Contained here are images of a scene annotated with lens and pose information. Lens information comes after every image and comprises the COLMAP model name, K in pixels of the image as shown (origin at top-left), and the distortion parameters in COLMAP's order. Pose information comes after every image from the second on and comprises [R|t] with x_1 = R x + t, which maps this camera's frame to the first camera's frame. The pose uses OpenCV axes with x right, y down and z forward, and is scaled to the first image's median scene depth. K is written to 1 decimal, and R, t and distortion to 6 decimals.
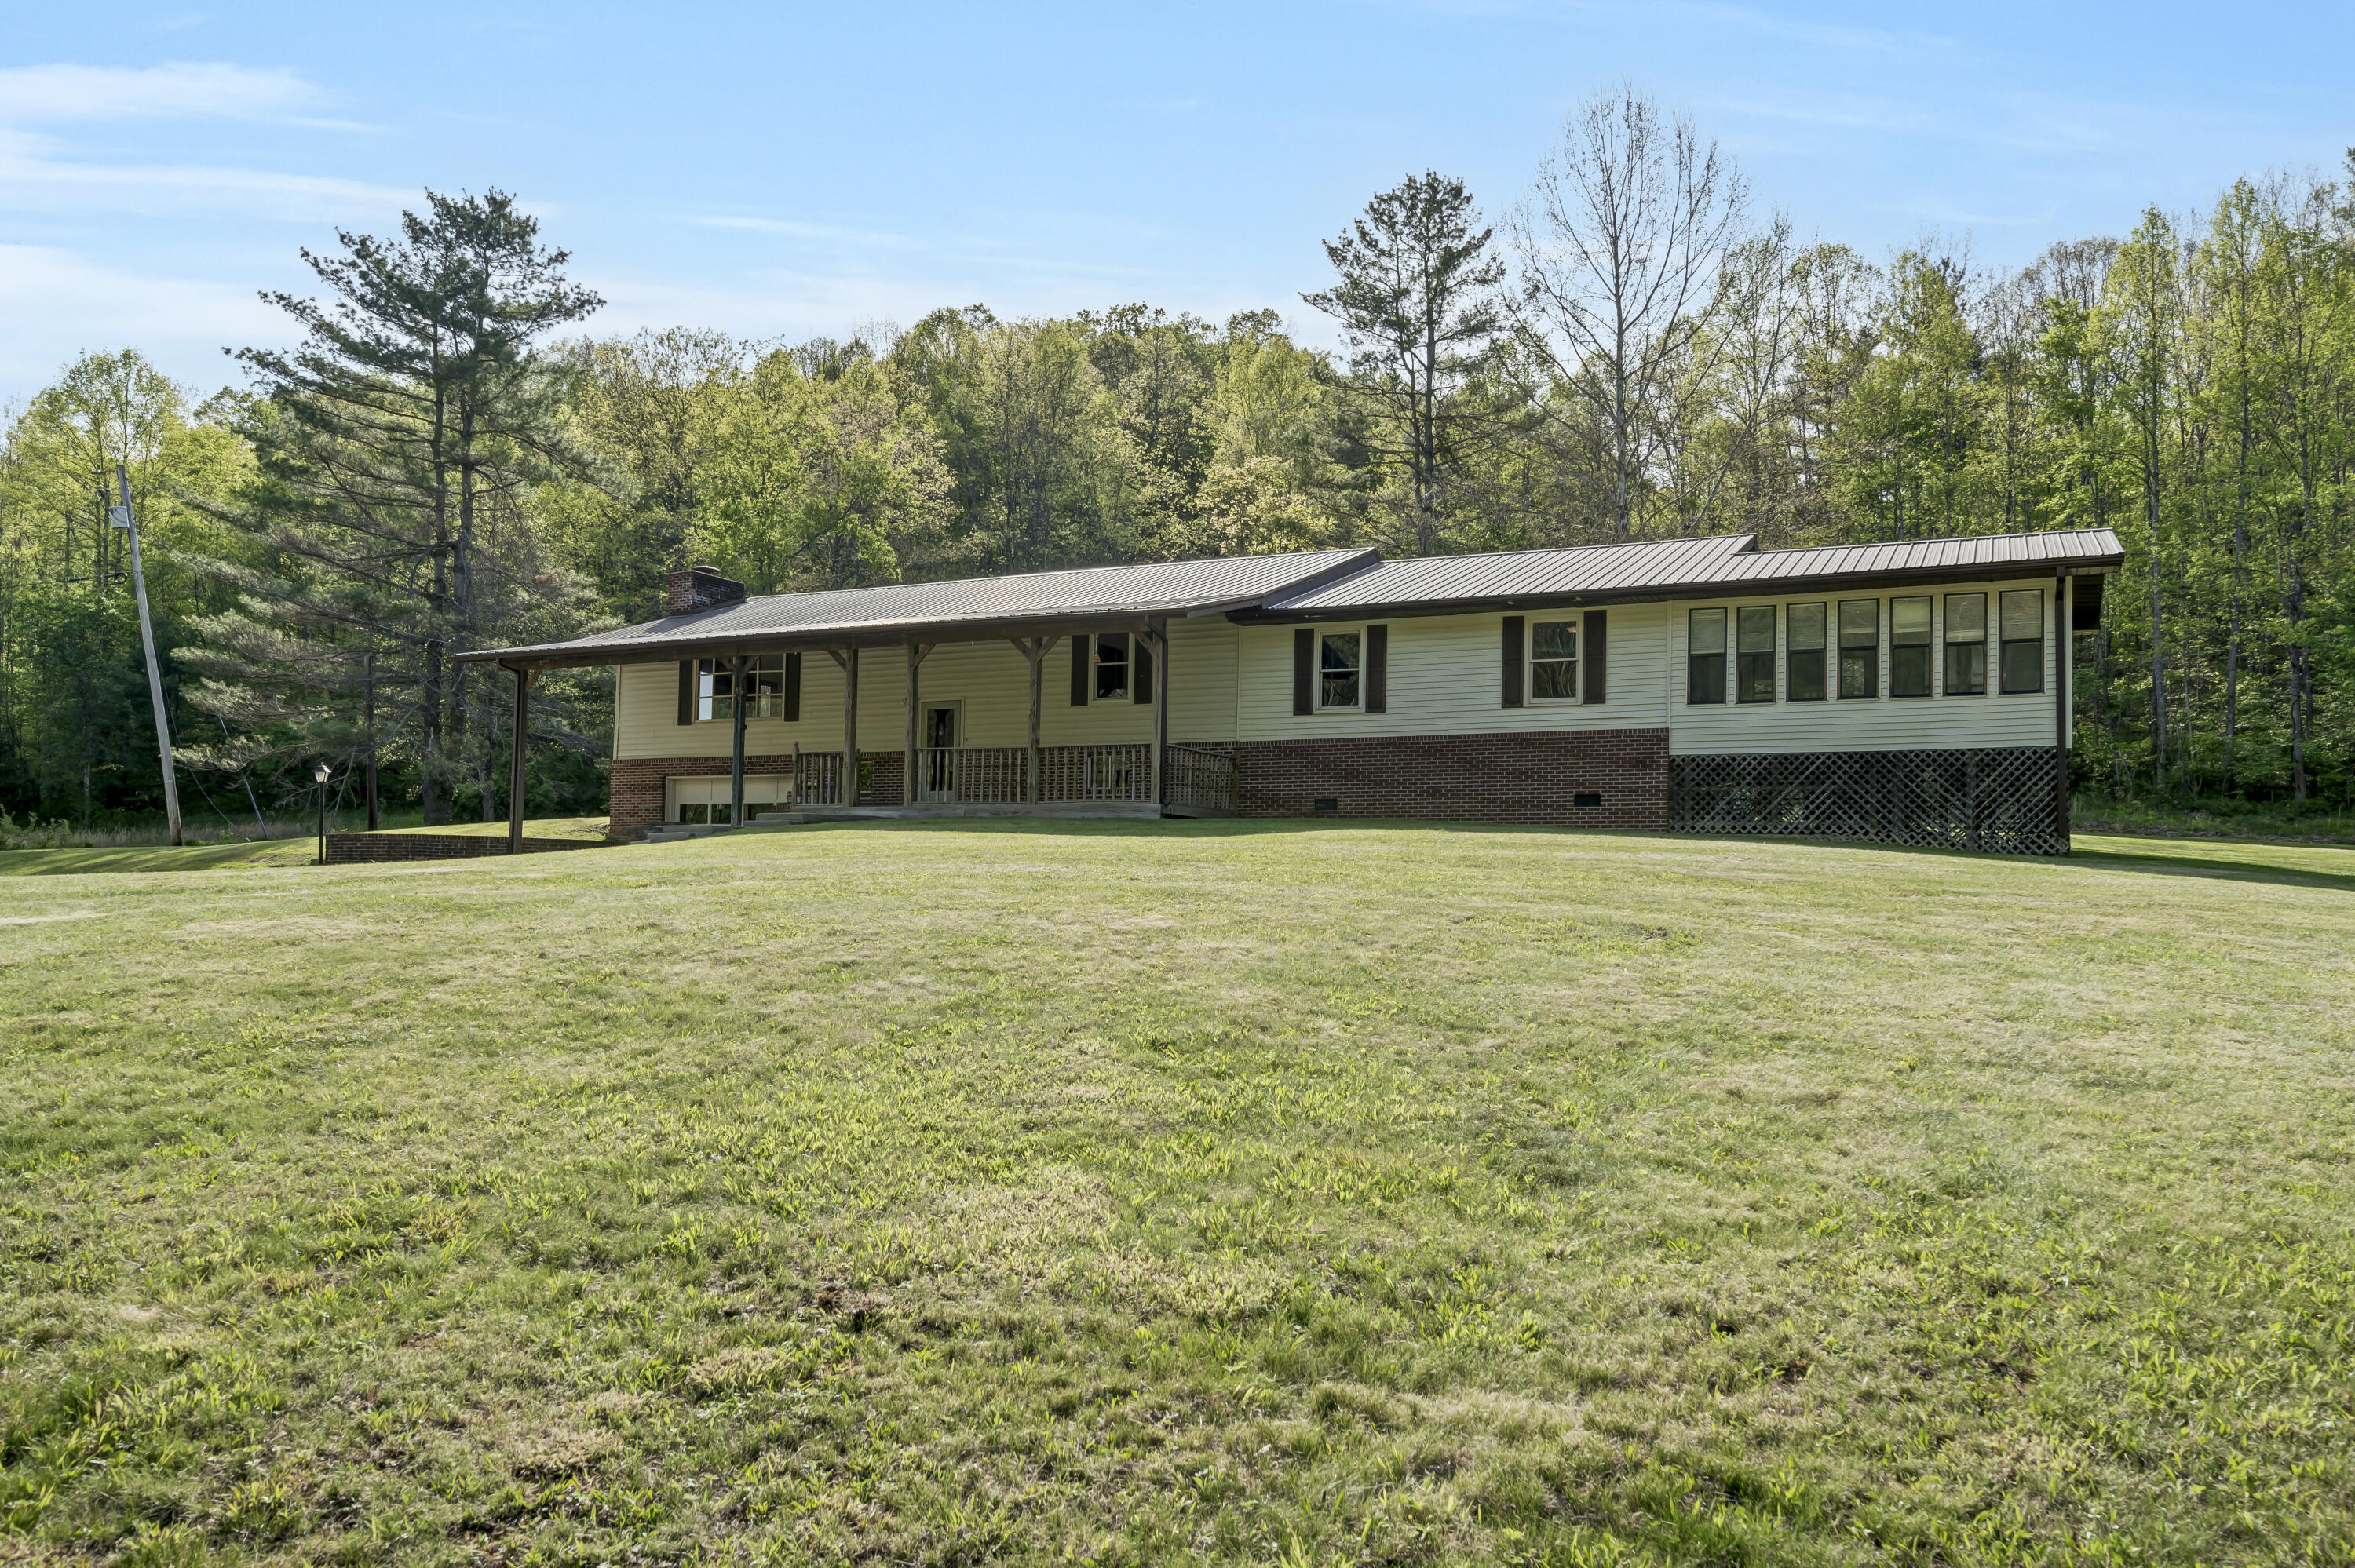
lens RADIAL K [[1845.9, 0, 1143.6], [0, 1845.9, 729.6], [0, 0, 1]] dist [-0.007507, -0.000368]
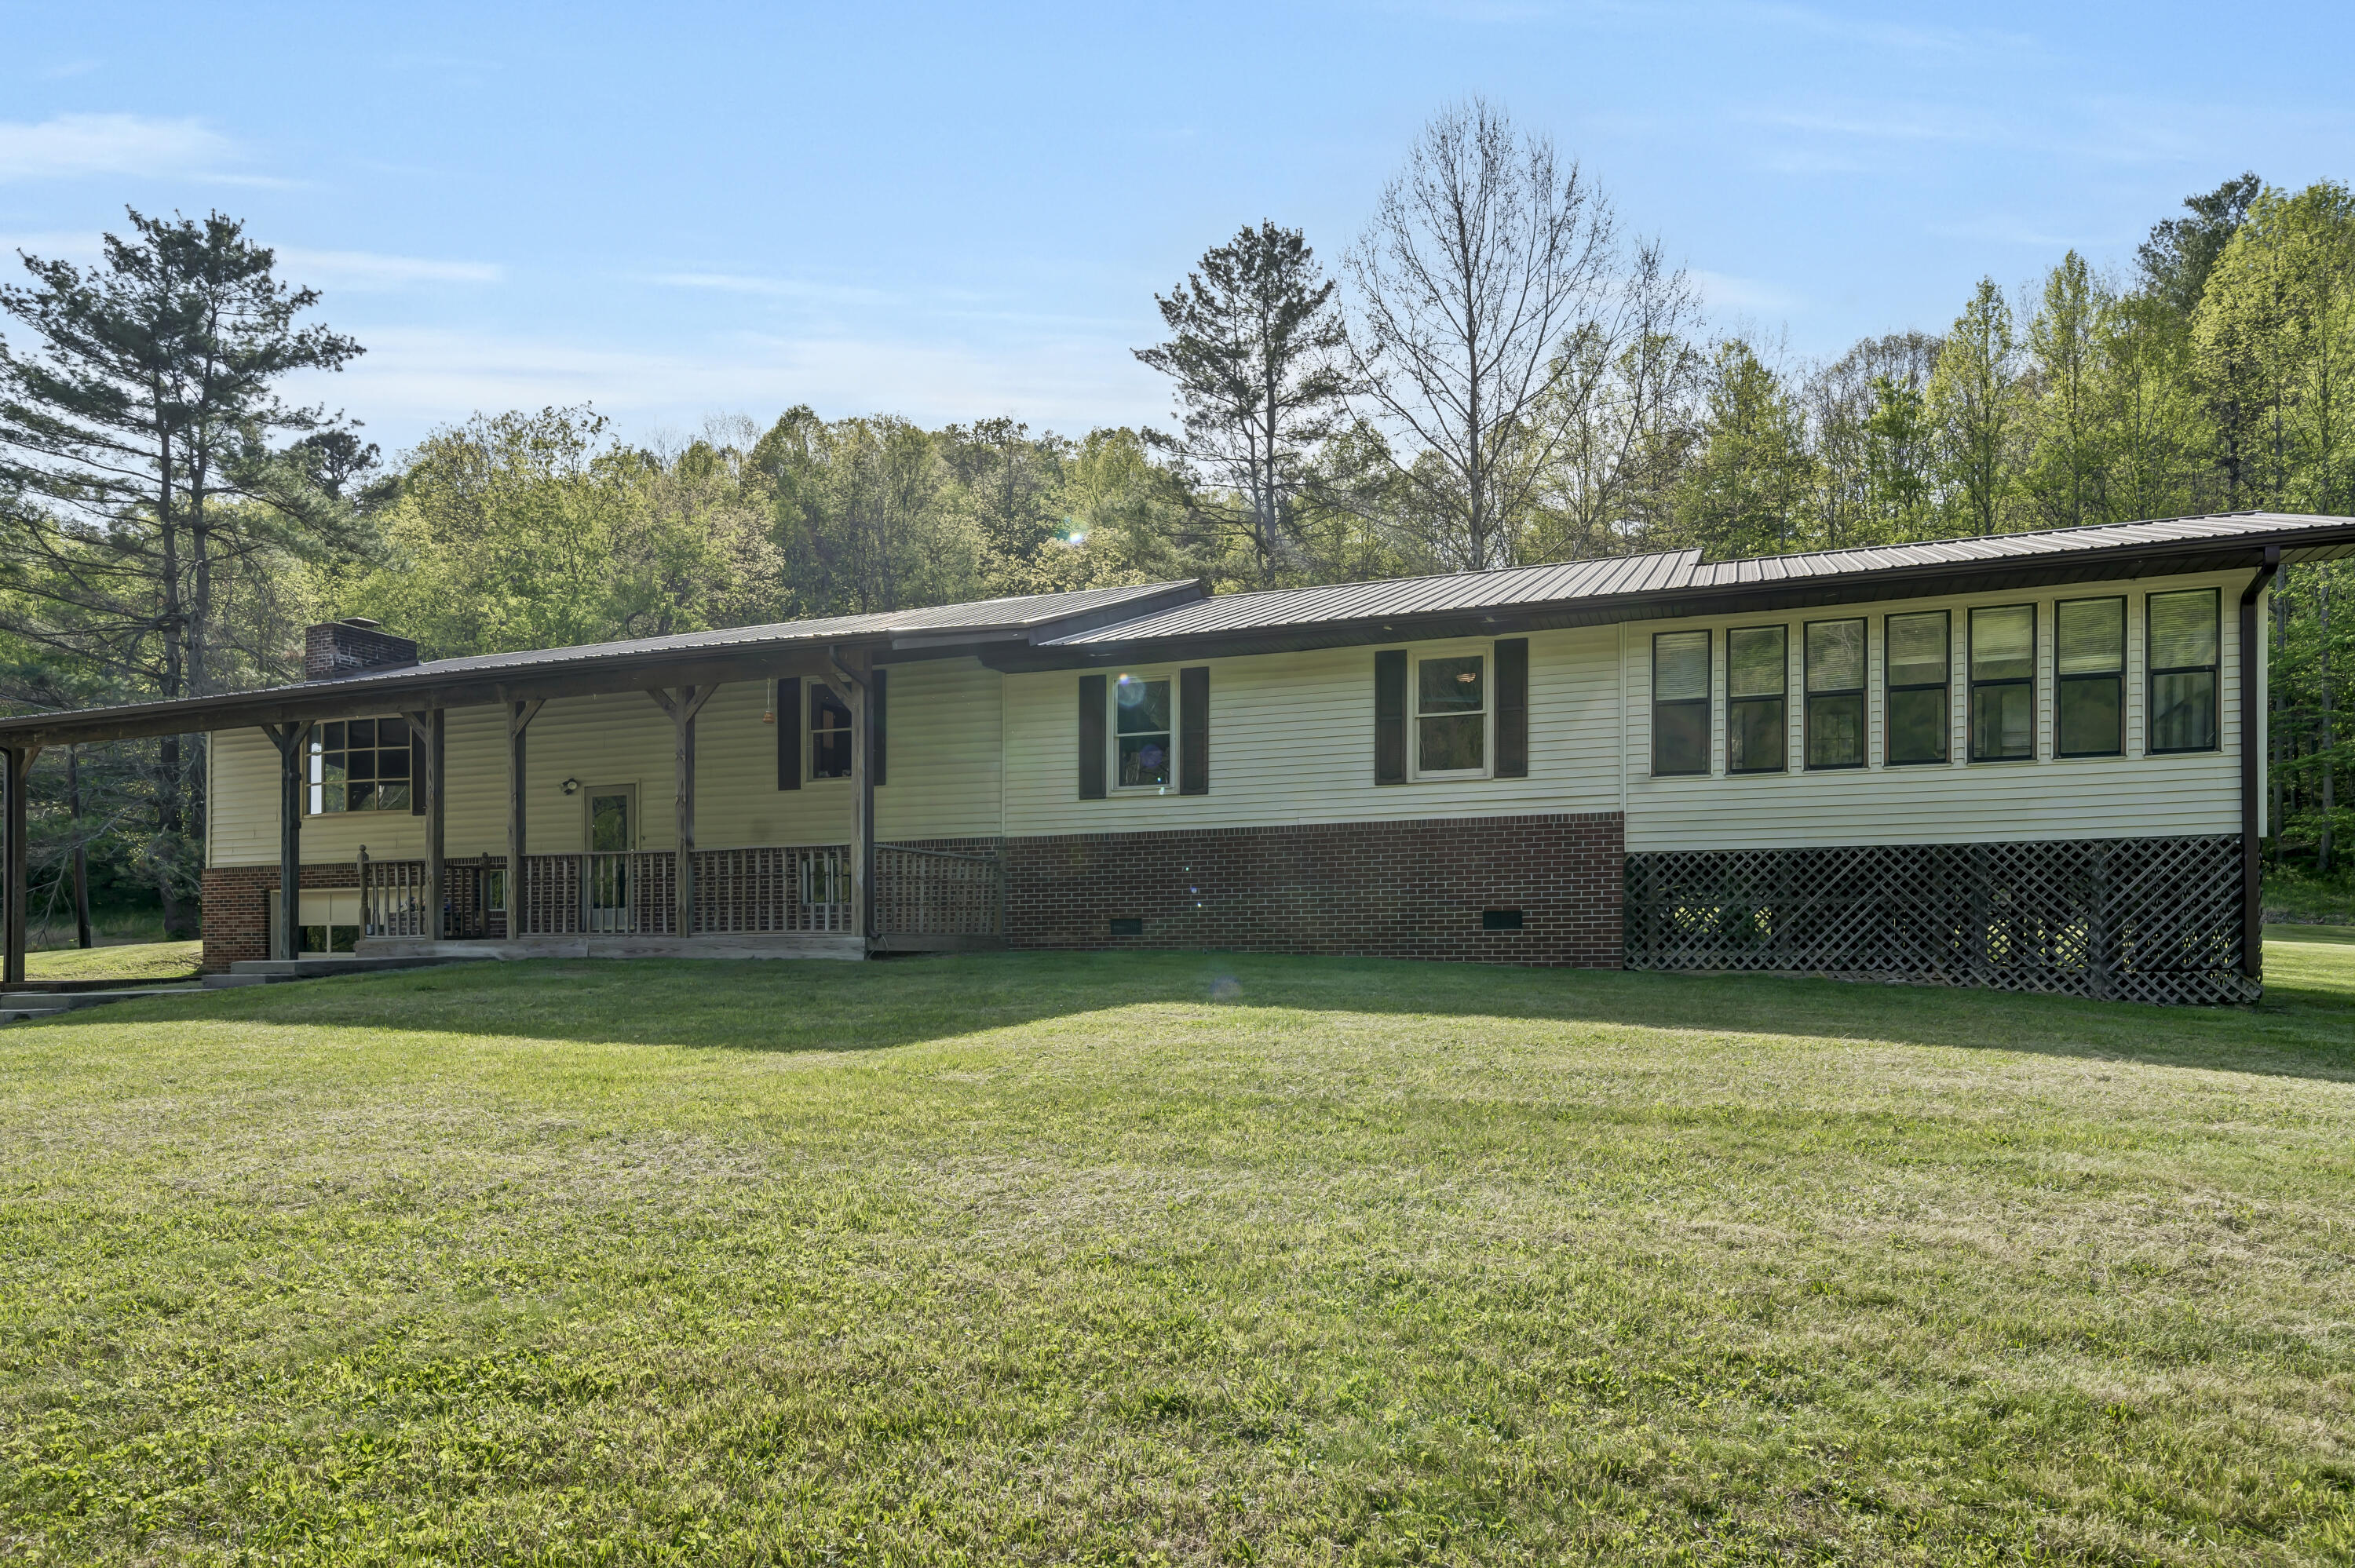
lens RADIAL K [[1598.9, 0, 1177.5], [0, 1598.9, 784.0], [0, 0, 1]] dist [-0.041004, -0.000469]
pose [[0.995714, -0.009573, 0.091993, 0.033282], [0.011253, 0.999779, -0.017757, -0.001228], [-0.091802, 0.018716, 0.995601, 0.208282]]
